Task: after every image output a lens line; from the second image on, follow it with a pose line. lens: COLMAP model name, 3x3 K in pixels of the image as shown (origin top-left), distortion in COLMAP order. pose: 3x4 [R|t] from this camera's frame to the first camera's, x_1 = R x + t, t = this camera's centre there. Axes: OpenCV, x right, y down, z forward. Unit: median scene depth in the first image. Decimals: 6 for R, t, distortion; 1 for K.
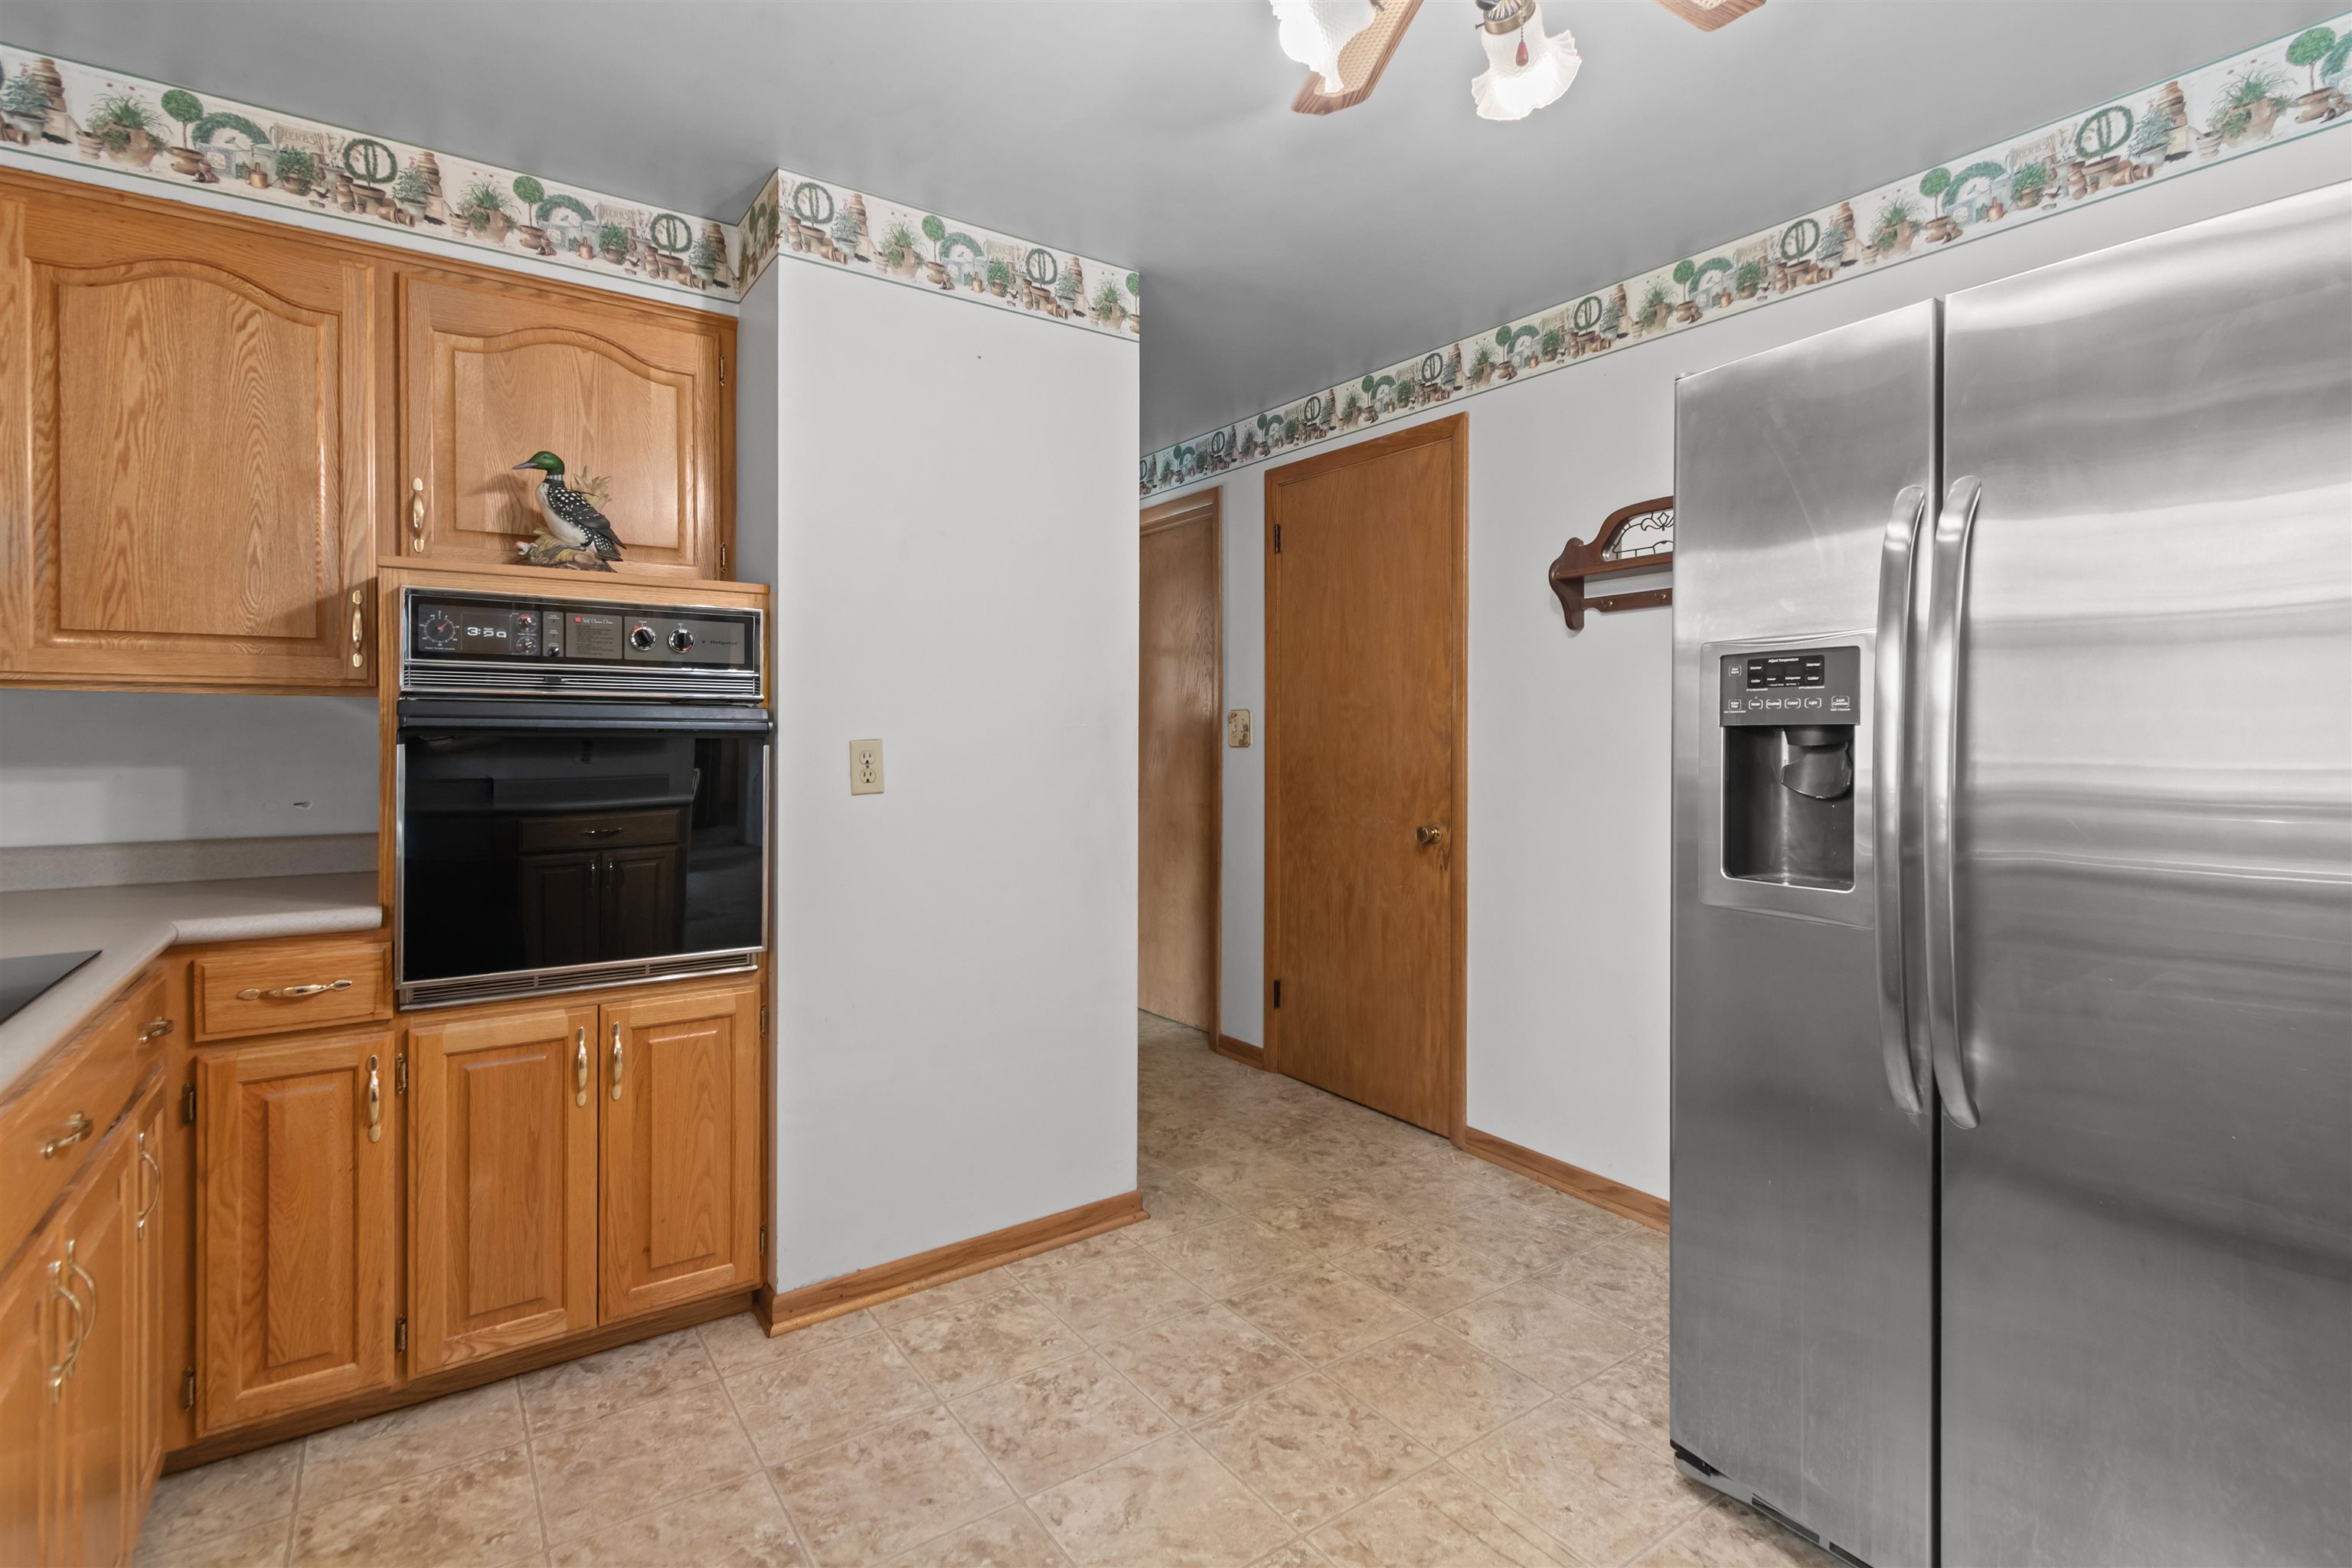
lens RADIAL K [[1087.4, 0, 1170.8], [0, 1087.4, 733.3], [0, 0, 1]] dist [0.007822, -0.003468]
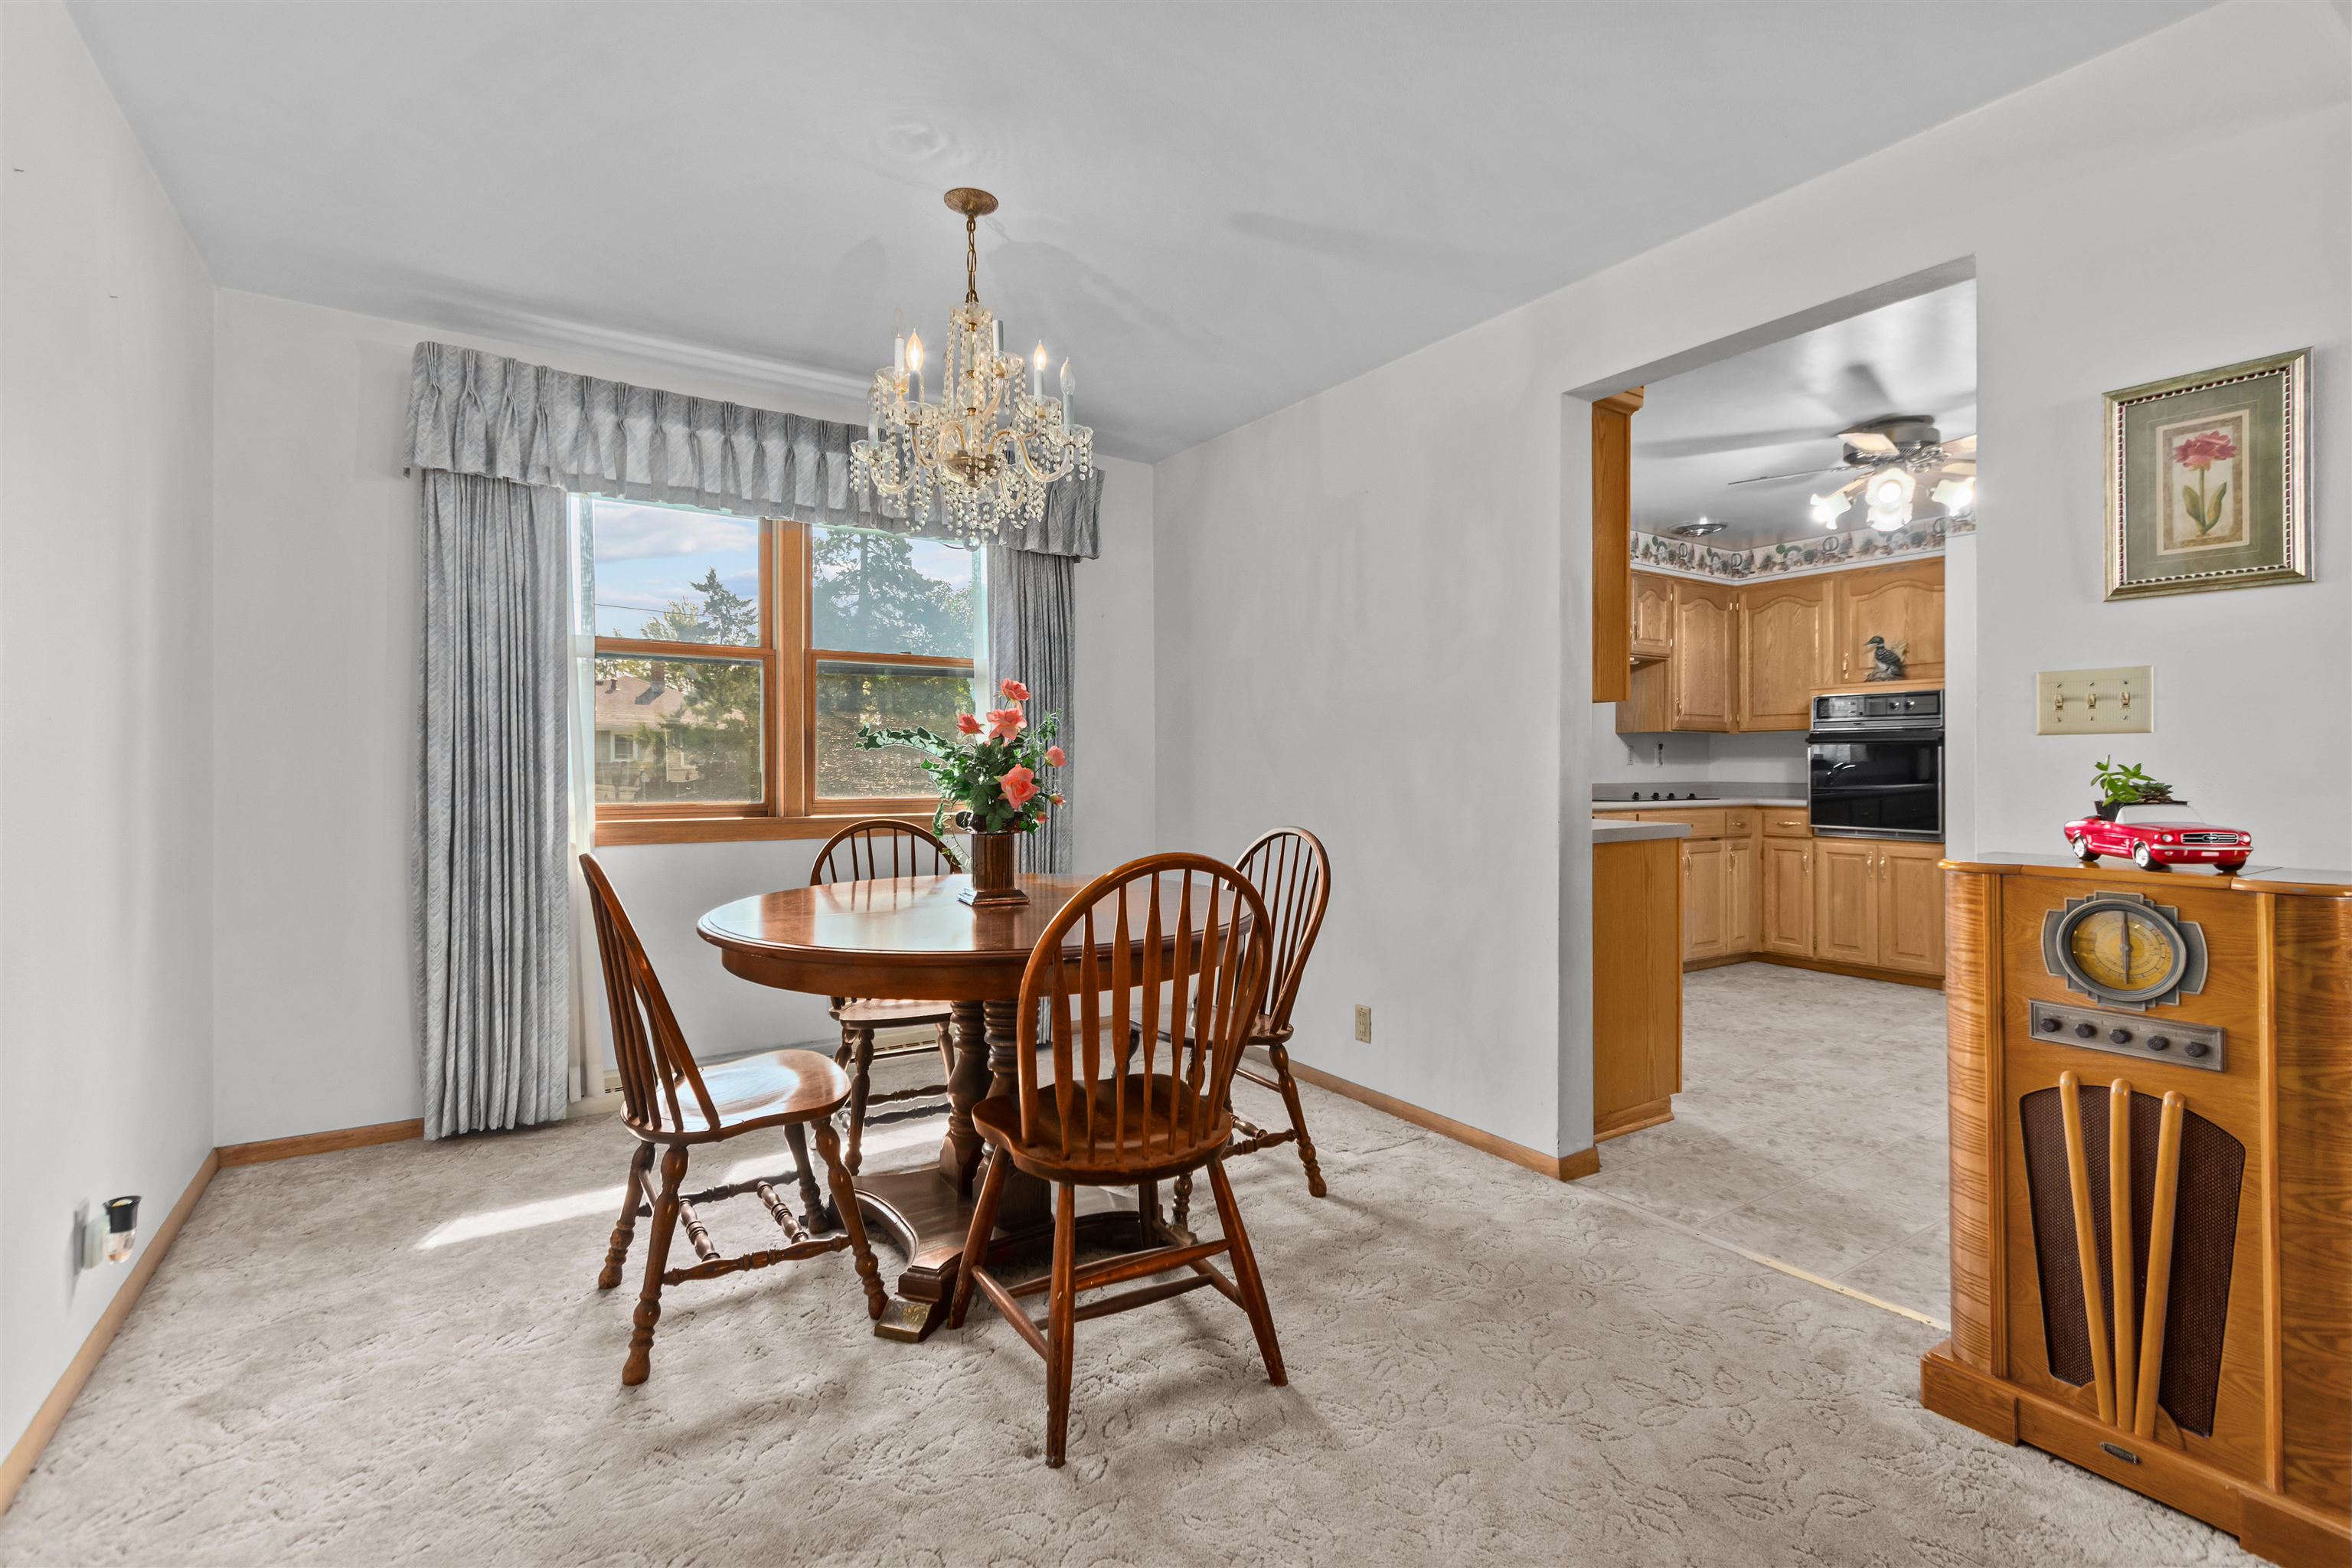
lens RADIAL K [[1087.4, 0, 1155.1], [0, 1087.4, 757.4], [0, 0, 1]] dist [0.007822, -0.003468]
pose [[-0.038465, -0.014109, -0.999160, 2.094821], [-0.006120, 0.999885, -0.013884, 0.079421], [0.999241, 0.005581, -0.038547, -0.626632]]
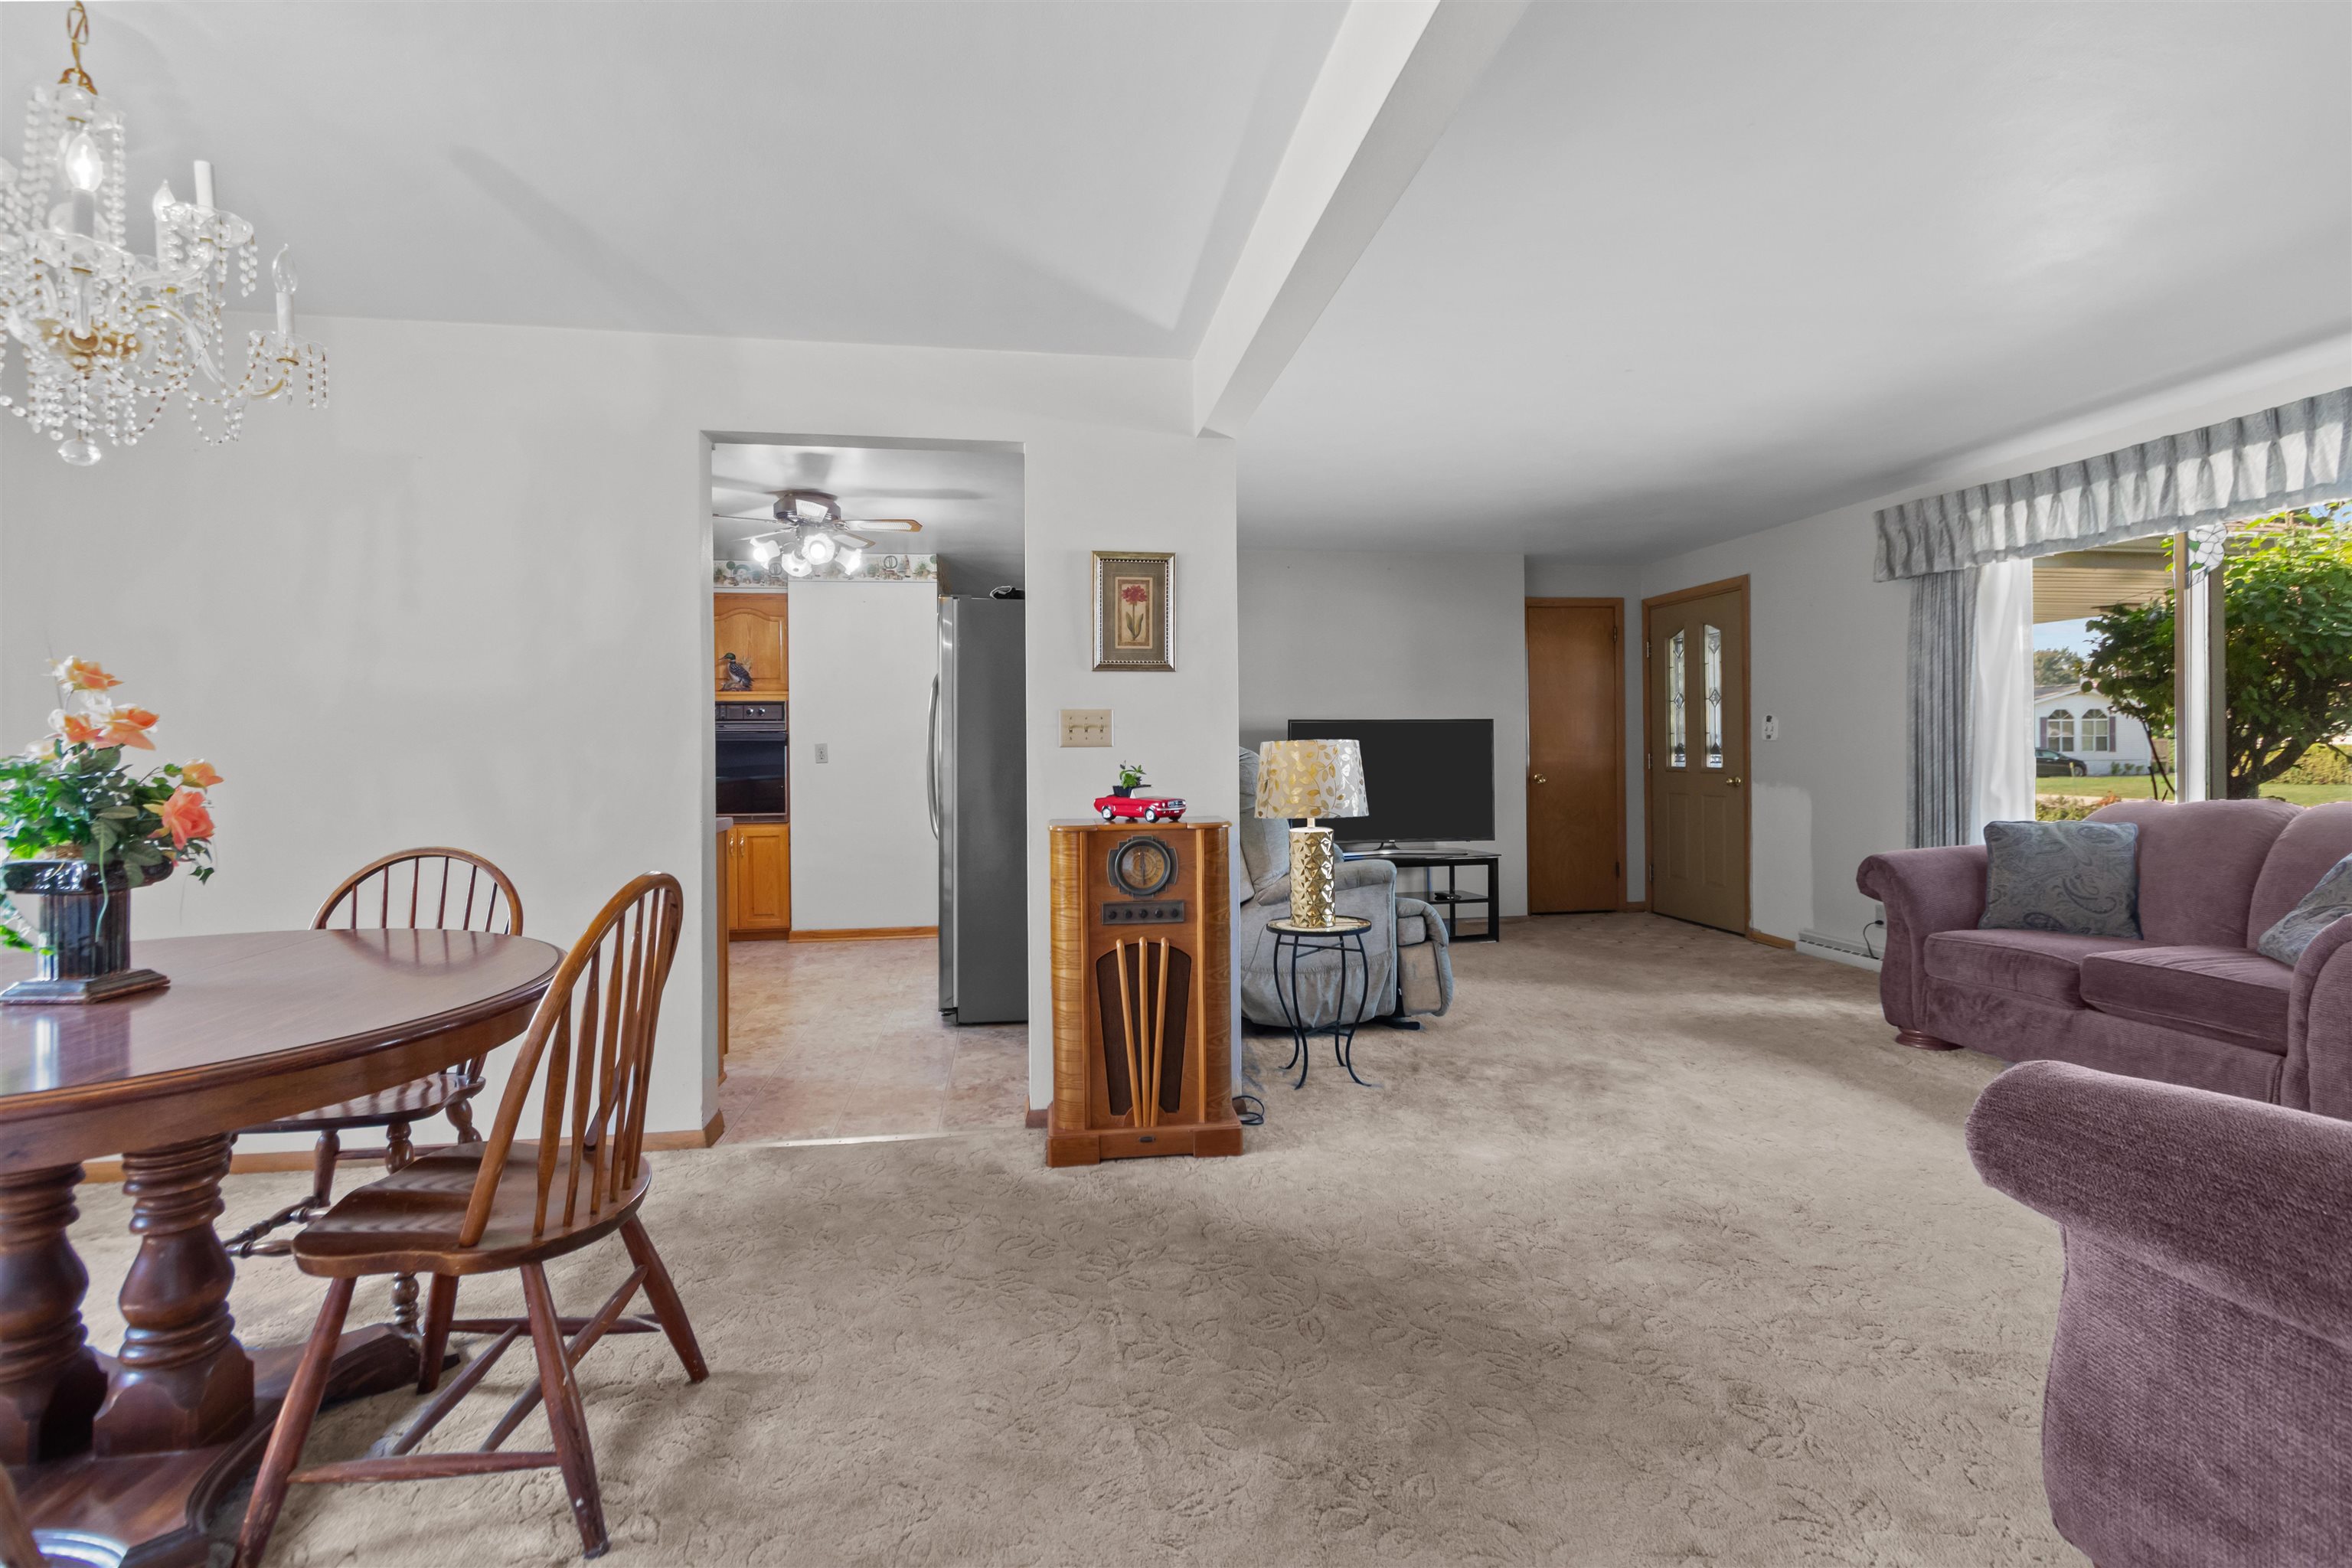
lens RADIAL K [[1087.4, 0, 1203.8], [0, 1087.4, 746.7], [0, 0, 1]] dist [0.007822, -0.003468]
pose [[0.899970, -0.017314, -0.435607, 1.986758], [0.014628, 0.999848, -0.009519, 0.059217], [0.435705, 0.002194, 0.900087, -1.205369]]
